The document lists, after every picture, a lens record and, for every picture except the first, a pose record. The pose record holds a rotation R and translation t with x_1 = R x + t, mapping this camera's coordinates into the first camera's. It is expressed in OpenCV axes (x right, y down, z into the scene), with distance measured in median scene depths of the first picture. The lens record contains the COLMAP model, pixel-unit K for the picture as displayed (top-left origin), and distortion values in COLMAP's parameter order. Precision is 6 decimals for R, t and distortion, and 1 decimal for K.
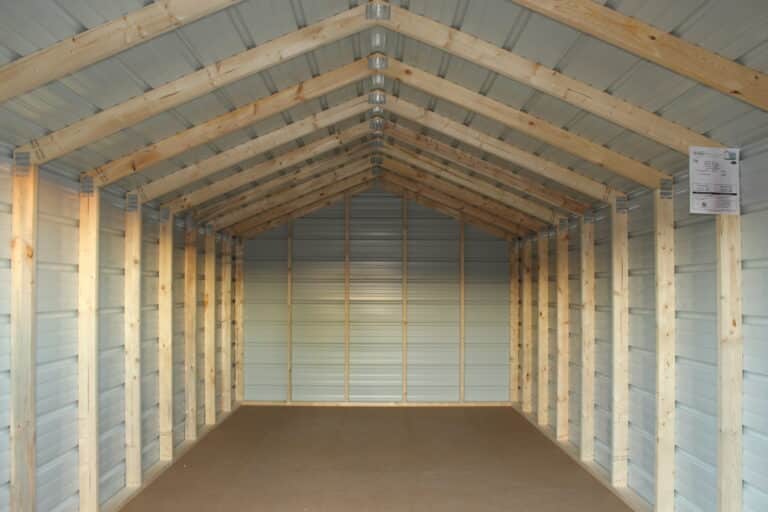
lens RADIAL K [[637.6, 0, 386.4], [0, 637.6, 273.9], [0, 0, 1]] dist [-0.103287, 0.004826]
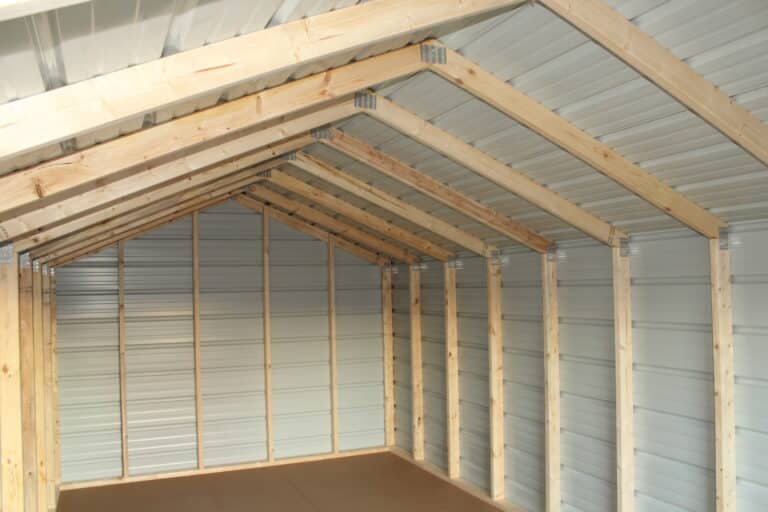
lens RADIAL K [[637.6, 0, 386.4], [0, 637.6, 273.9], [0, 0, 1]] dist [-0.103287, 0.004826]
pose [[0.915678, -0.013907, 0.401673, -0.174702], [0.012836, 0.999903, 0.005360, -0.049728], [-0.401709, 0.000248, 0.915768, 0.198474]]
